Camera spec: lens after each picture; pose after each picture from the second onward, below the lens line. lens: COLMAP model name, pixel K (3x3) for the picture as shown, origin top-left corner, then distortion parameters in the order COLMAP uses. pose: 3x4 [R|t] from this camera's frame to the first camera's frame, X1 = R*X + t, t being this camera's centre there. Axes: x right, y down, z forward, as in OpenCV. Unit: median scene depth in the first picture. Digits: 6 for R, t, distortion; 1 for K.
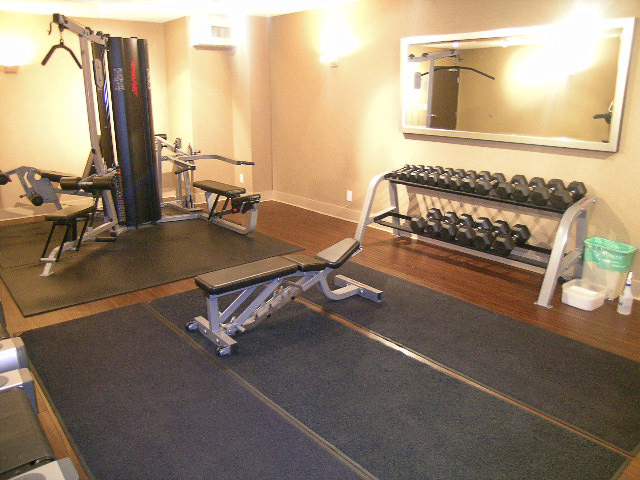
lens RADIAL K [[528.6, 0, 326.9], [0, 528.6, 252.5], [0, 0, 1]] dist [-0.126610, 0.070781]
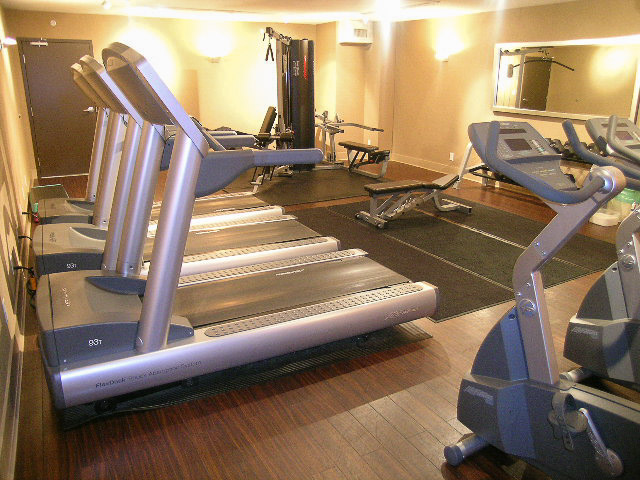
lens RADIAL K [[528.6, 0, 325.1], [0, 528.6, 238.7], [0, 0, 1]] dist [-0.126610, 0.070781]
pose [[0.982520, 0.060424, -0.176077, -0.031903], [-0.058236, 0.998148, 0.017568, 0.112846], [0.176812, -0.007007, 0.984220, -0.439356]]
